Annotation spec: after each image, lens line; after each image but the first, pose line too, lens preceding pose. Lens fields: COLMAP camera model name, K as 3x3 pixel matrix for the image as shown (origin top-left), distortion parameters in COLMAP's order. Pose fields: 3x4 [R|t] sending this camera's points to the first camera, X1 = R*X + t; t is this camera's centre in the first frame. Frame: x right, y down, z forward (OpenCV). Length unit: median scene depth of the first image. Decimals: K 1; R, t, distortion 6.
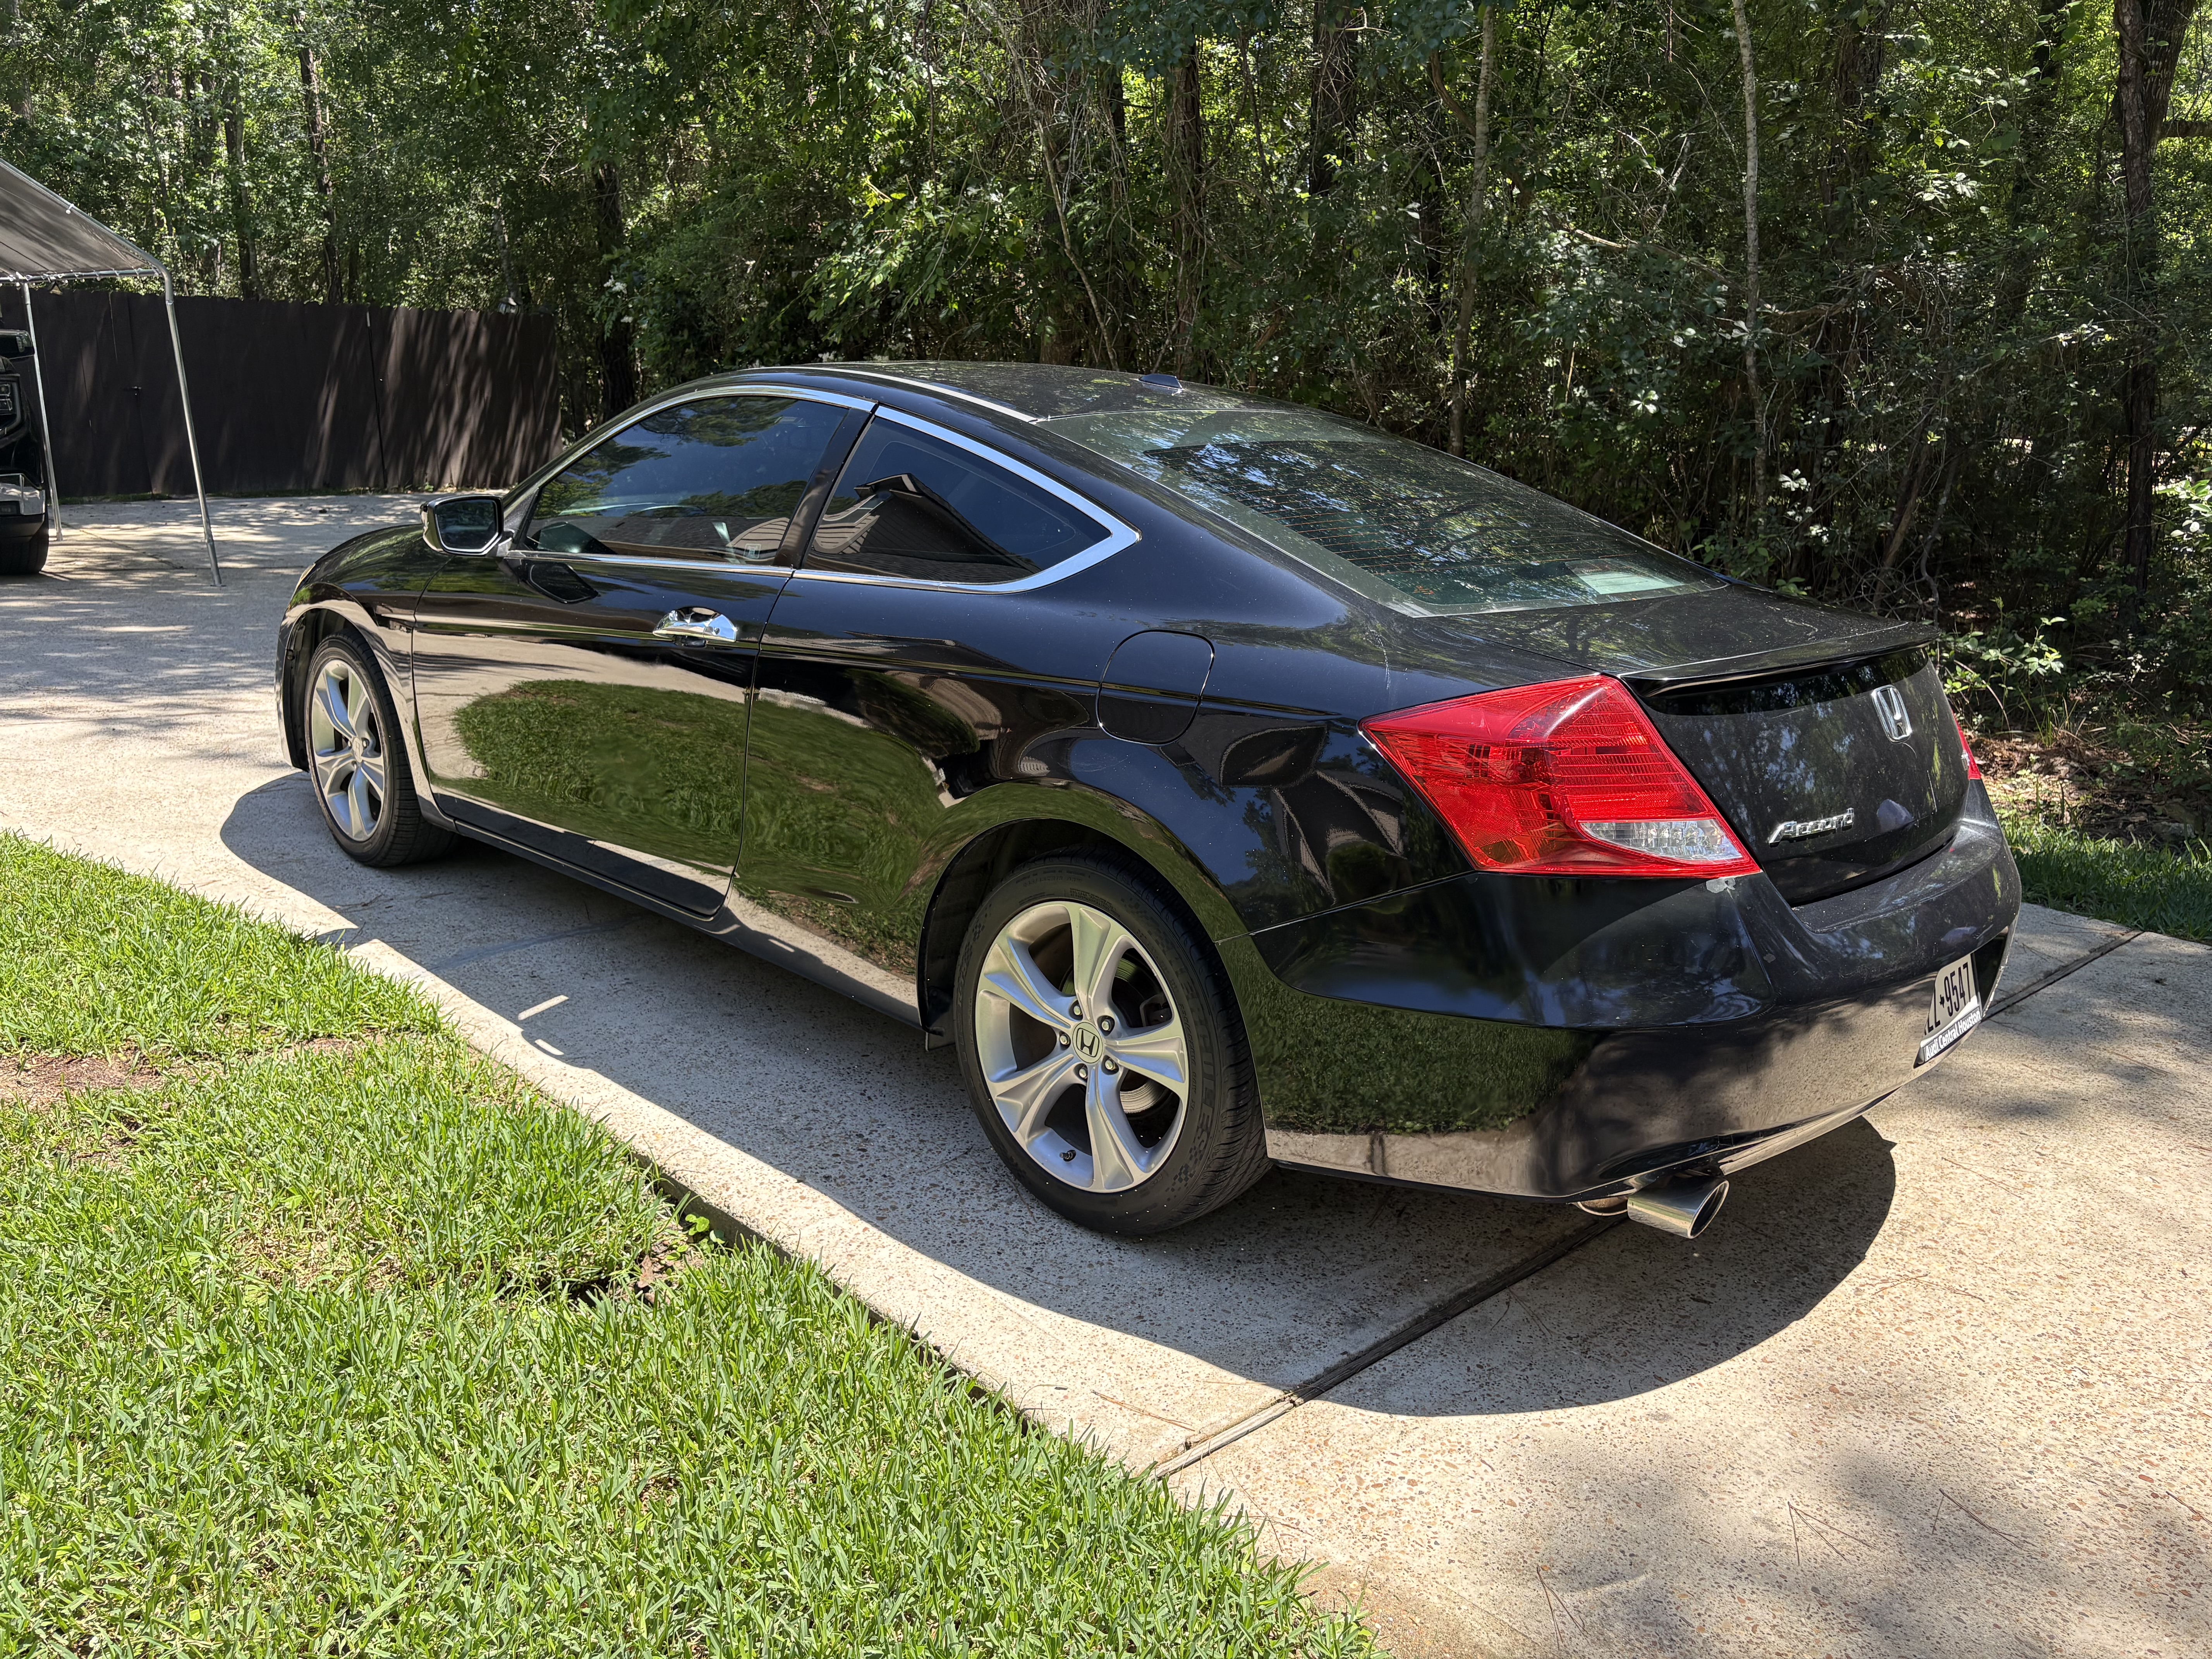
lens RADIAL K [[1681.9, 0, 1106.0], [0, 1681.9, 830.3], [0, 0, 1]] dist [0.054182, -0.011820]
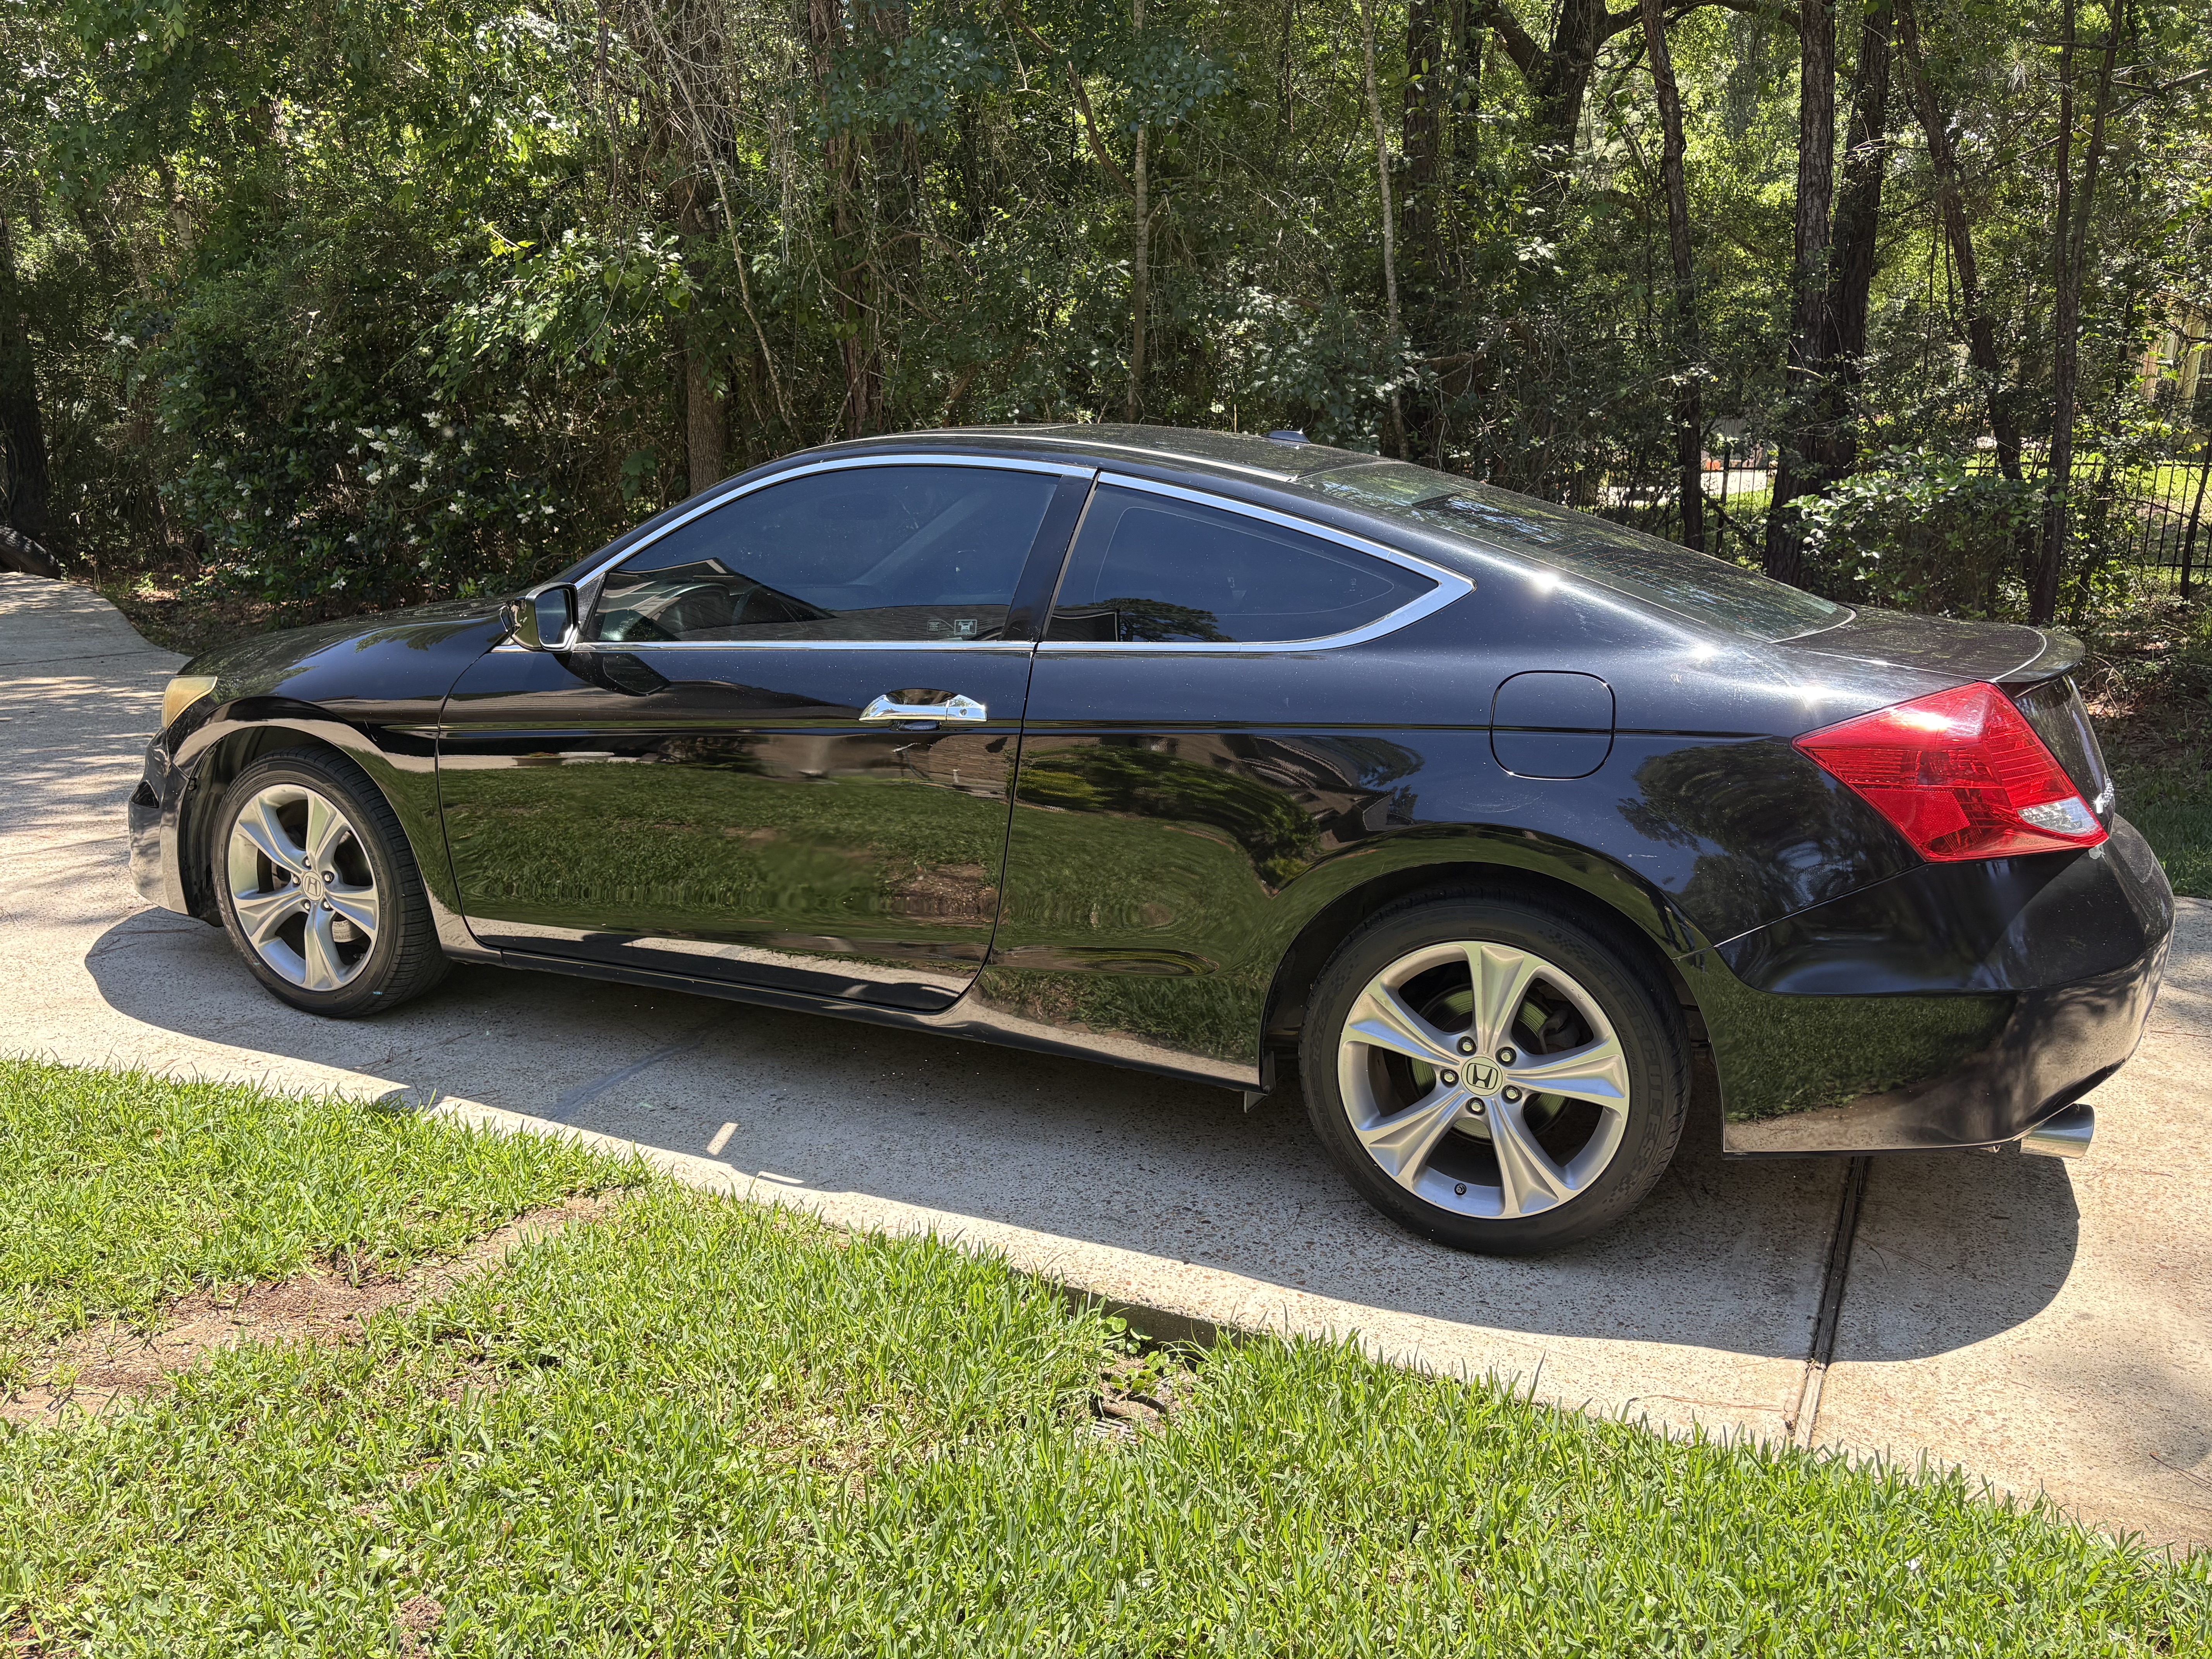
lens RADIAL K [[1681.9, 0, 1105.7], [0, 1681.9, 834.2], [0, 0, 1]] dist [0.054182, -0.011820]
pose [[0.945158, -0.103148, 0.309898, -0.478096], [0.110154, 0.993901, -0.005145, -0.036652], [-0.307478, 0.038999, 0.950756, 0.073728]]
